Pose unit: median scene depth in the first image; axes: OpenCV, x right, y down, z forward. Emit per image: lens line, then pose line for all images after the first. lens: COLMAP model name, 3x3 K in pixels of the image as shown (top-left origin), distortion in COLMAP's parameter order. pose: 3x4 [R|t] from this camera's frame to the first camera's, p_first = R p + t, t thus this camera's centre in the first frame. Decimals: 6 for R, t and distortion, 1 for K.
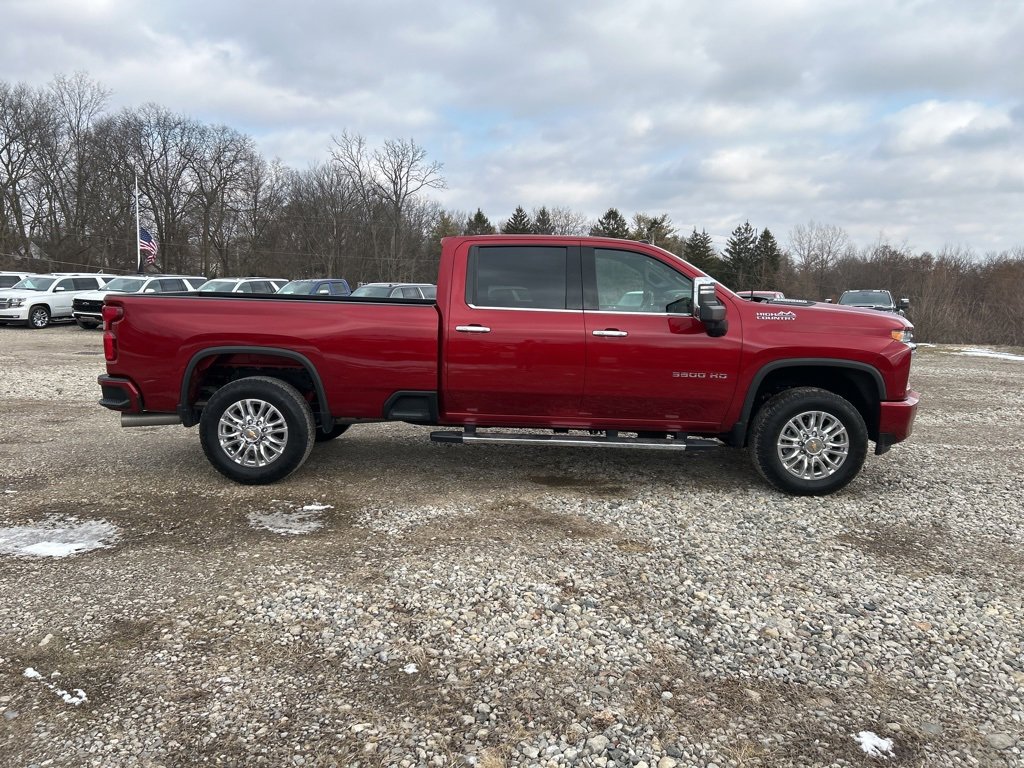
lens RADIAL K [[764.7, 0, 511.8], [0, 764.7, 361.4], [0, 0, 1]] dist [0.053257, -0.048978]
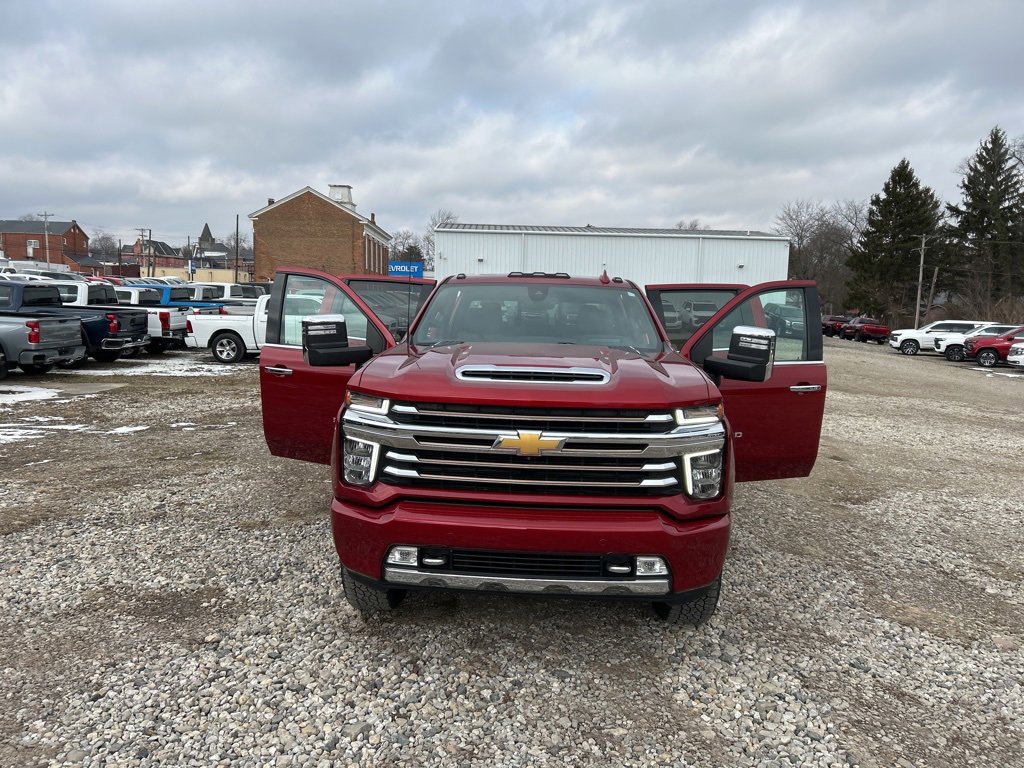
lens RADIAL K [[764.7, 0, 505.1], [0, 764.7, 387.8], [0, 0, 1]] dist [0.053257, -0.048978]
pose [[-0.030221, 0.073638, -0.996827, 1.142367], [-0.135061, 0.987835, 0.077068, -0.106840], [0.990376, 0.136962, -0.019907, 1.160330]]
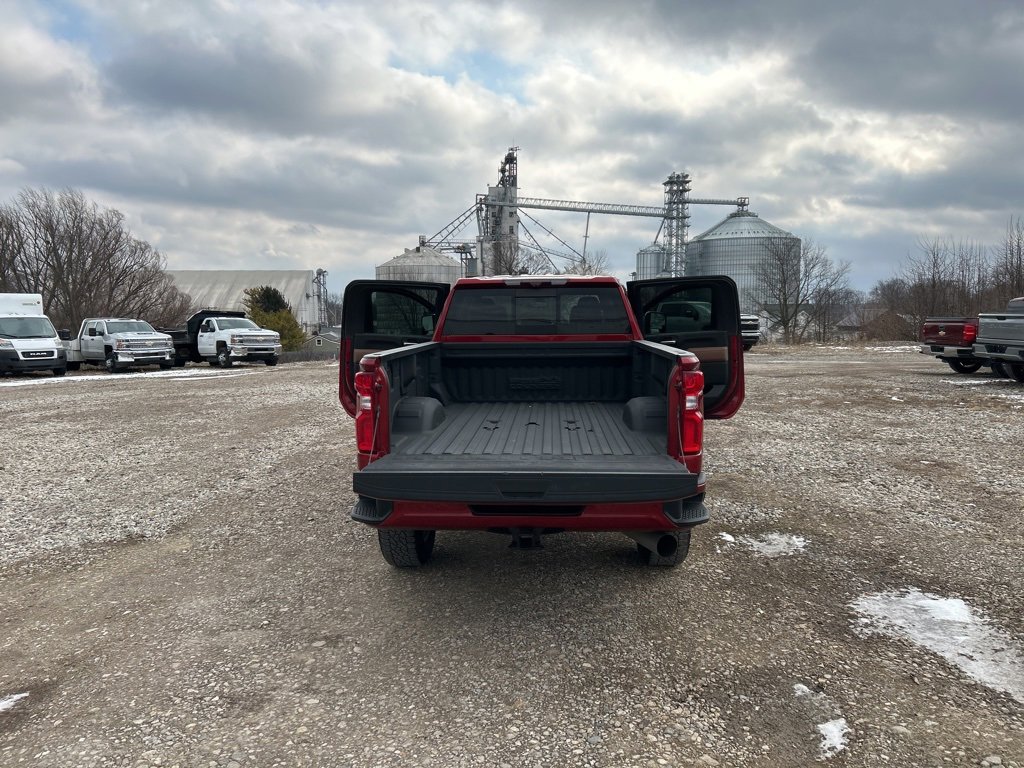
lens RADIAL K [[764.7, 0, 510.1], [0, 764.7, 430.0], [0, 0, 1]] dist [0.053257, -0.048978]
pose [[0.033936, -0.174548, 0.984064, -1.206106], [0.116408, 0.978619, 0.169568, -0.154557], [-0.992622, 0.108798, 0.053530, 1.171754]]
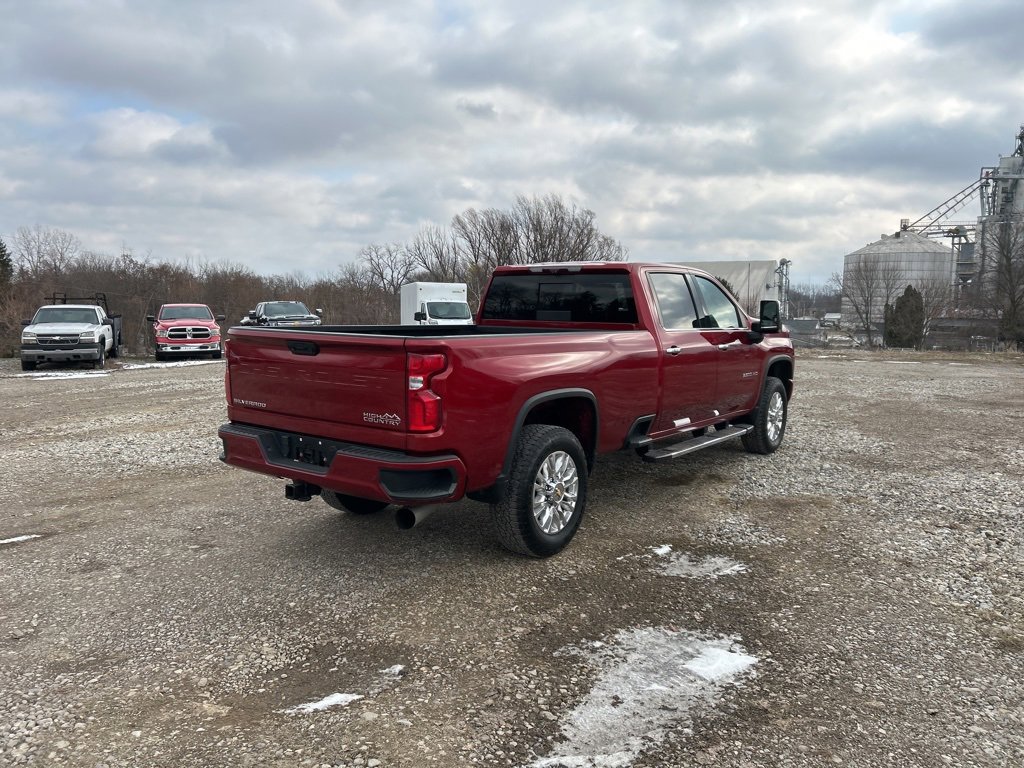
lens RADIAL K [[764.7, 0, 504.1], [0, 764.7, 417.5], [0, 0, 1]] dist [0.053257, -0.048978]
pose [[0.587965, -0.135580, 0.797443, -1.048474], [0.086838, 0.990735, 0.104417, -0.081168], [-0.804212, 0.007855, 0.594291, 0.575235]]
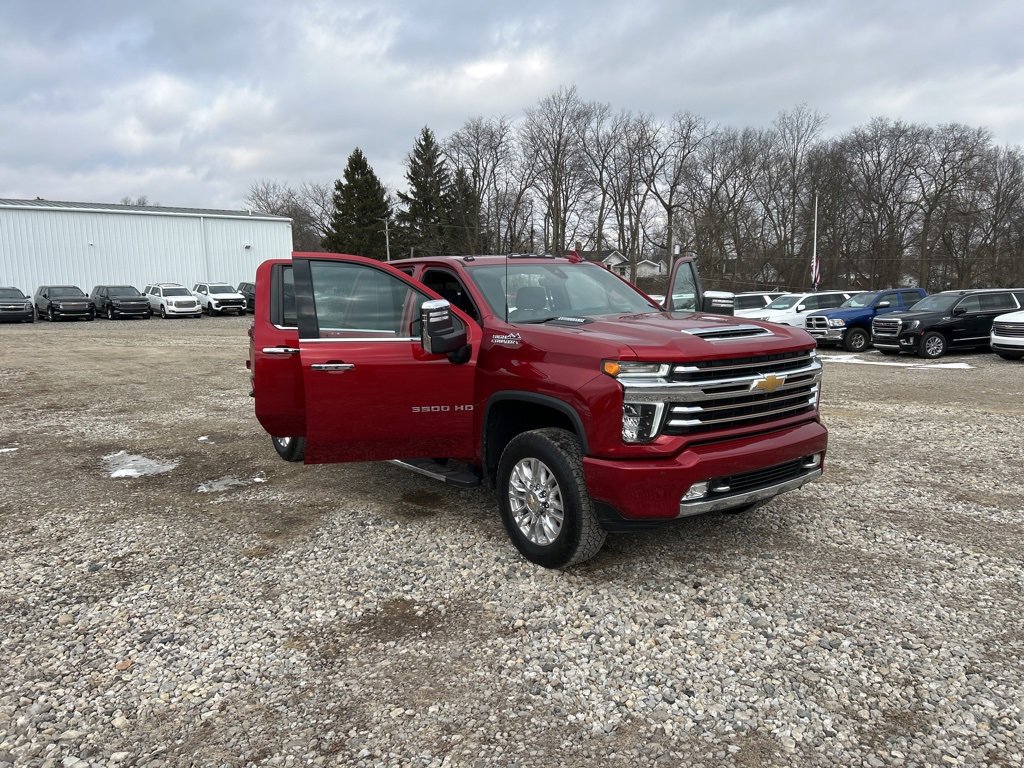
lens RADIAL K [[764.7, 0, 521.1], [0, 764.7, 387.5], [0, 0, 1]] dist [0.053257, -0.048978]
pose [[0.616178, 0.056479, -0.785579, 1.014444], [-0.043951, 0.998337, 0.037302, -0.036724], [0.786379, 0.011542, 0.617636, 0.513580]]
